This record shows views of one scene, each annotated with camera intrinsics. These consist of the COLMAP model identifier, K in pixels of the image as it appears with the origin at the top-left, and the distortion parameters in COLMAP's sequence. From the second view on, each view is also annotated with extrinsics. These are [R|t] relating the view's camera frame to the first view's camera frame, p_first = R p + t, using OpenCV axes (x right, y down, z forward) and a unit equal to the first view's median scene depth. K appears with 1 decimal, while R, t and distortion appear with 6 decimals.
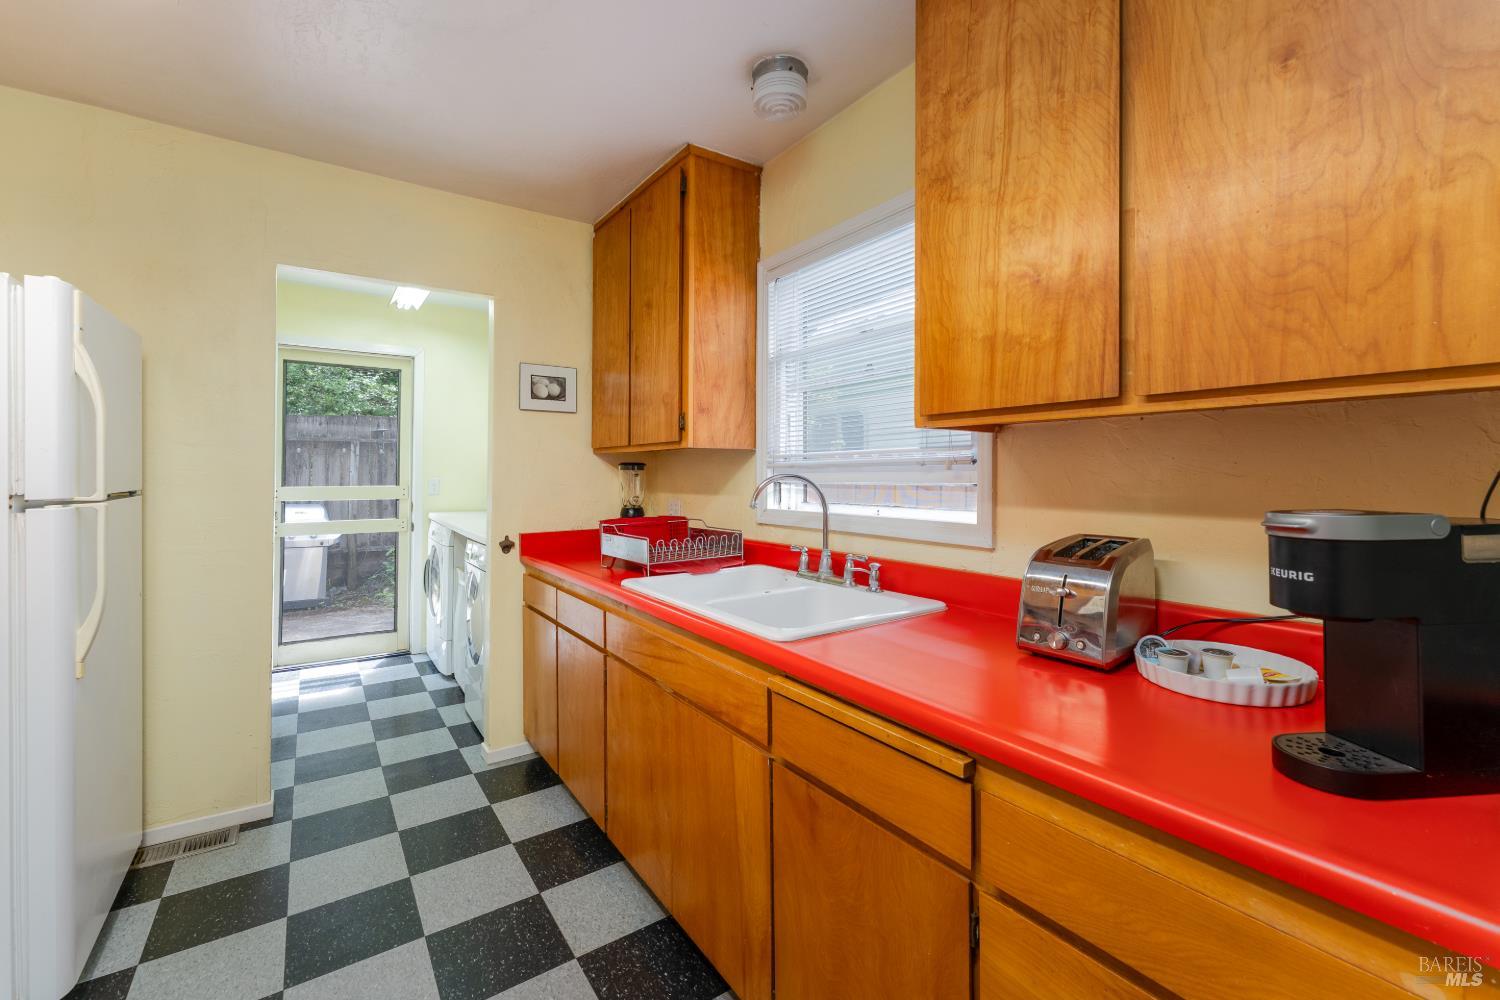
lens RADIAL K [[620.5, 0, 745.7], [0, 620.5, 469.8], [0, 0, 1]] dist [-0.000475, 0.000125]
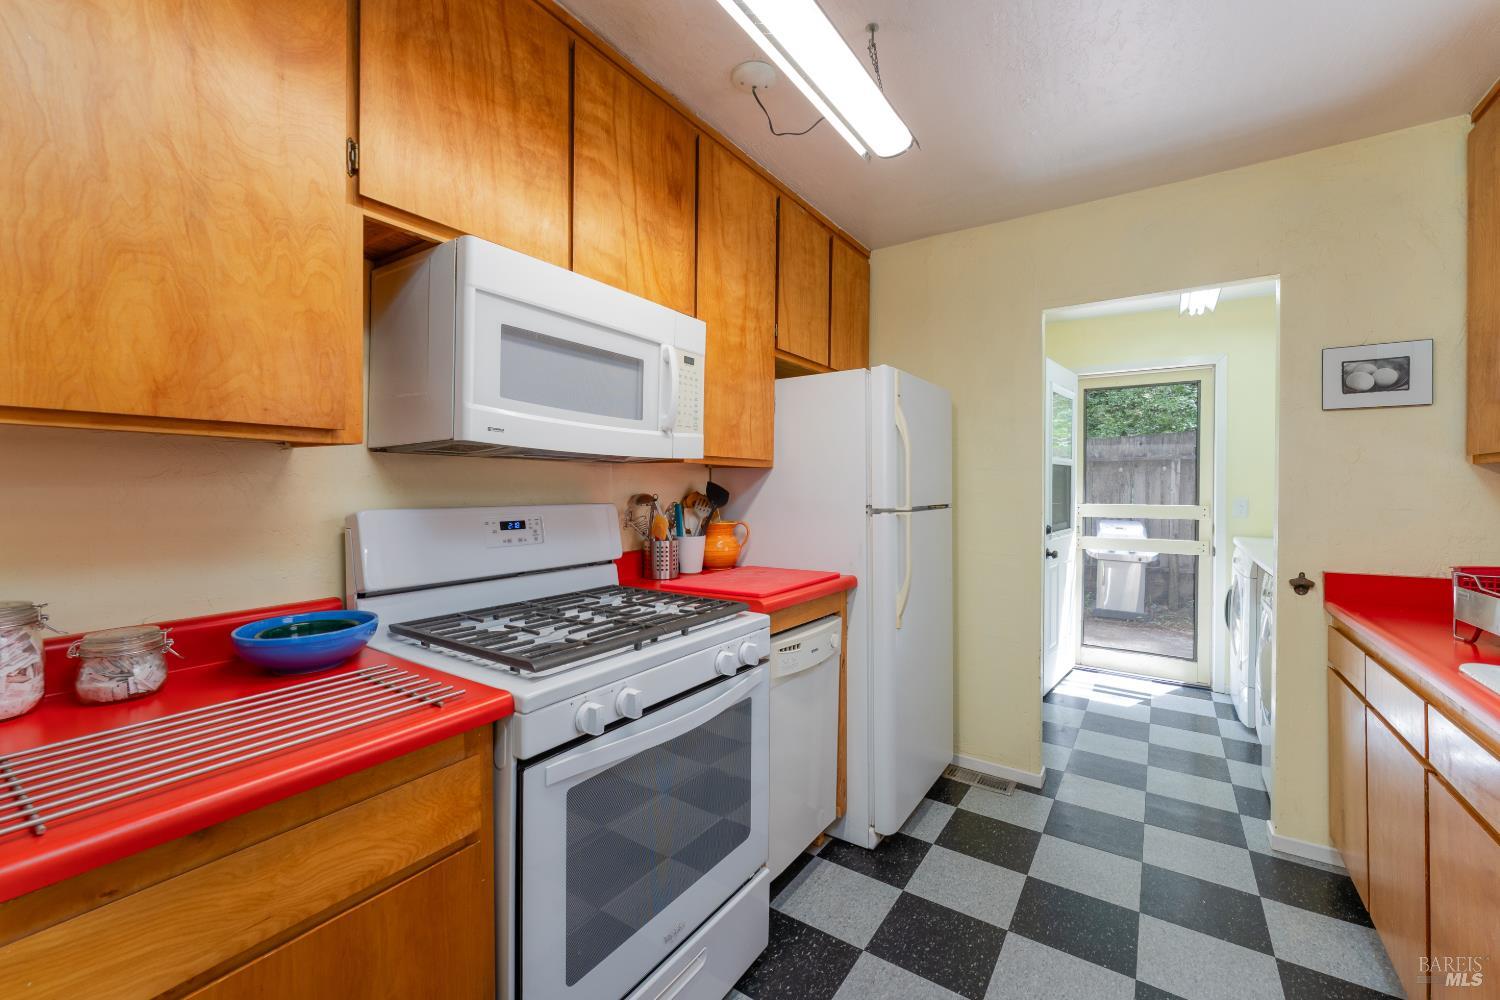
lens RADIAL K [[610.8, 0, 744.1], [0, 610.8, 488.7], [0, 0, 1]] dist [-0.000359, -0.000422]
pose [[0.356257, -0.001148, -0.934387, 0.080582], [0.002223, 0.999997, -0.000381, -0.001164], [0.934385, -0.001942, 0.356259, 0.058771]]
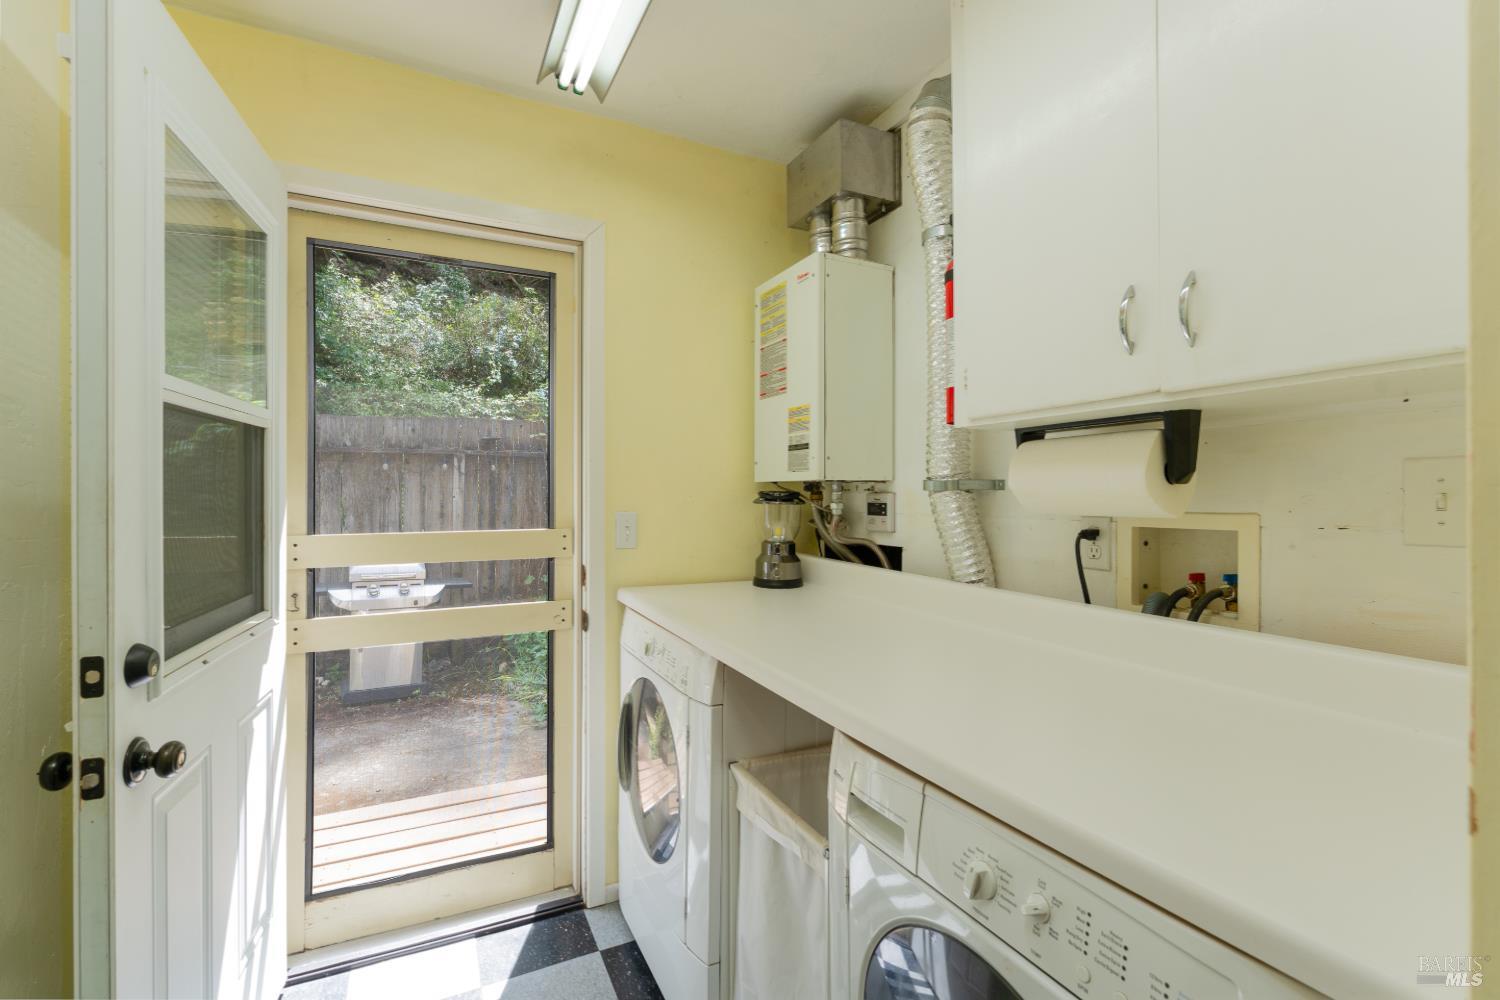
lens RADIAL K [[682.0, 0, 750.0], [0, 682.0, 500.0], [0, 0, 1]] dist [0.012765, -0.000003]
pose [[0.987759, -0.004968, -0.155911, -0.519614], [0.006886, 0.999907, 0.011762, -0.000518], [0.155839, -0.012692, 0.987701, 0.809072]]
